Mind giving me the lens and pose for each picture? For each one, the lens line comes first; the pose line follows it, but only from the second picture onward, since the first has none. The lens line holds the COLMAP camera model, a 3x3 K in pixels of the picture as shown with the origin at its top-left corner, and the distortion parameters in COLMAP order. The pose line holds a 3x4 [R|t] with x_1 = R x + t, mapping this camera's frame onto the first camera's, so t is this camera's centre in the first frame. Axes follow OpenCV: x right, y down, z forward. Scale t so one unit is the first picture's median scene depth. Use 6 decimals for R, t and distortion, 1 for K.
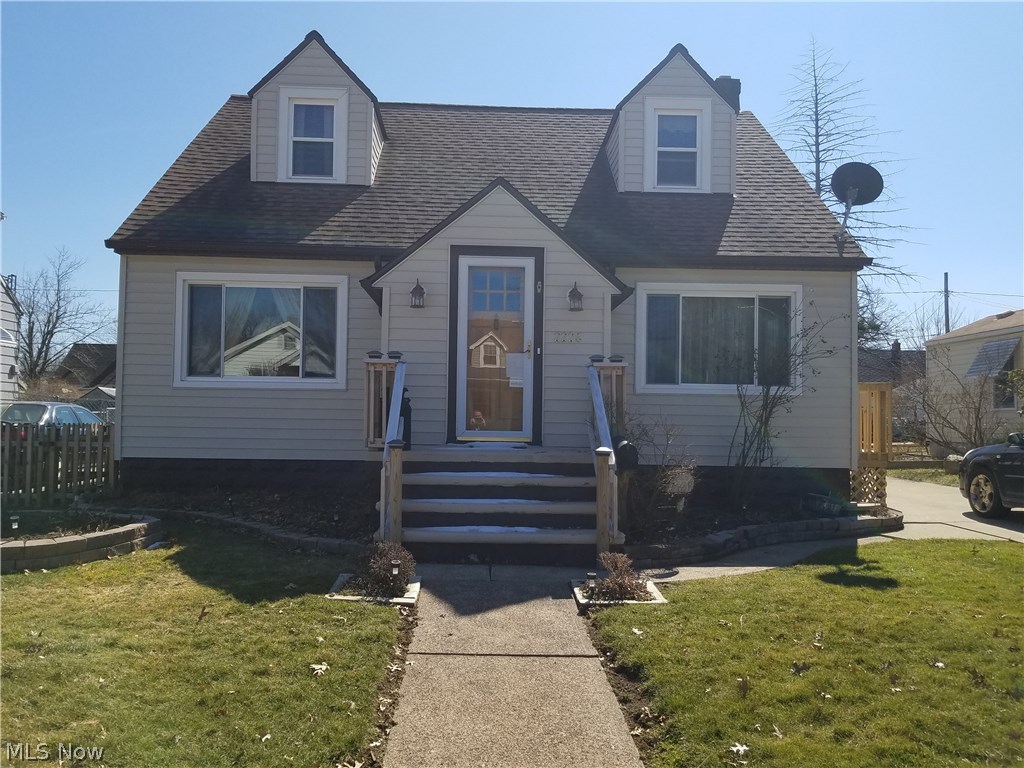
lens RADIAL K [[793.3, 0, 512.0], [0, 793.3, 384.0], [0, 0, 1]] dist [0.070976, -0.120389]
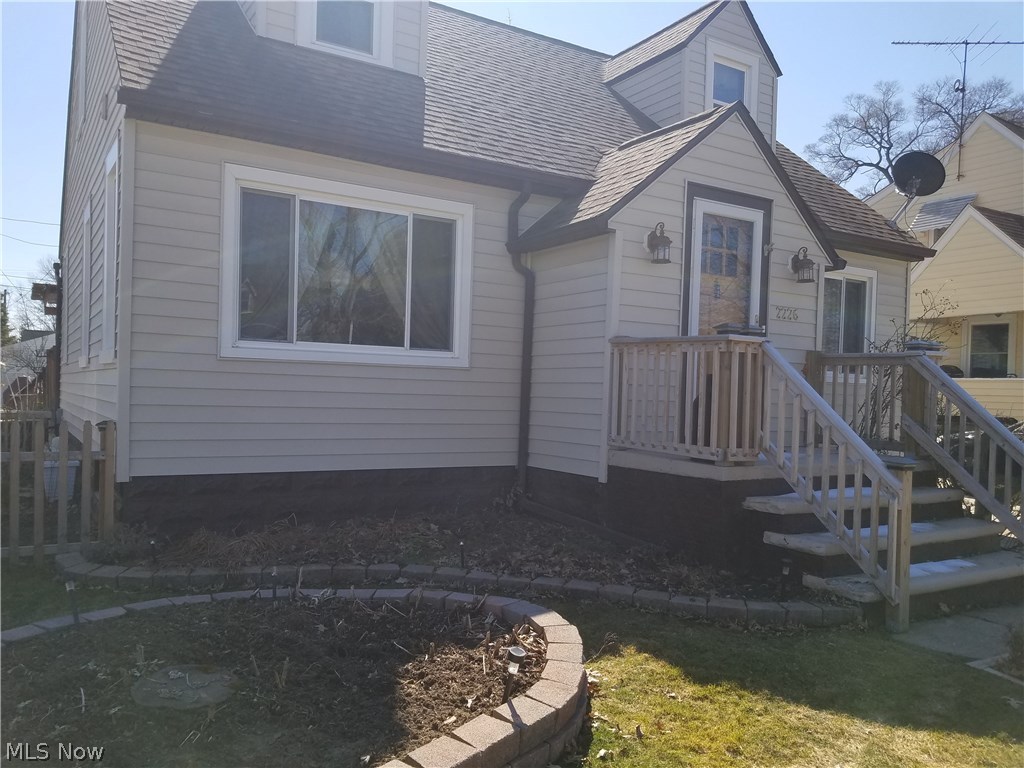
lens RADIAL K [[798.7, 0, 506.9], [0, 798.7, 395.4], [0, 0, 1]] dist [0.070893, -0.116825]
pose [[0.874017, 0.006750, 0.485848, -0.528801], [-0.034400, 0.998254, 0.048015, -0.003667], [-0.484676, -0.058679, 0.872723, 0.364589]]
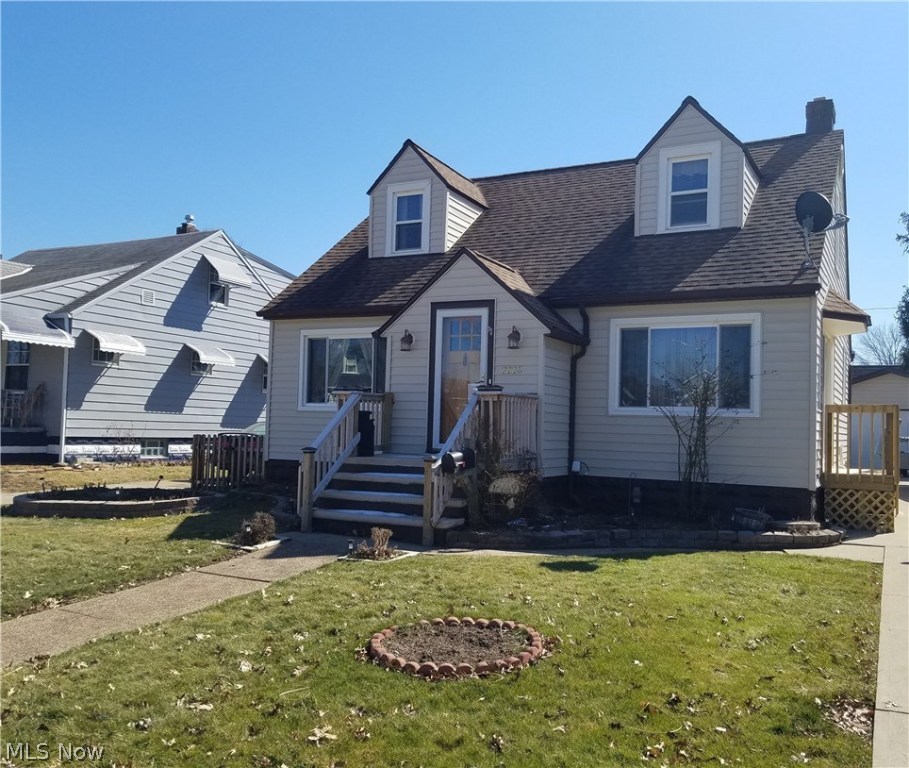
lens RADIAL K [[793.4, 0, 513.9], [0, 793.4, 383.6], [0, 0, 1]] dist [0.081590, -0.000768]
pose [[0.889430, -0.017974, -0.456717, 0.573498], [0.006458, 0.999621, -0.026762, -0.003738], [0.457025, 0.020853, 0.889209, -0.093216]]
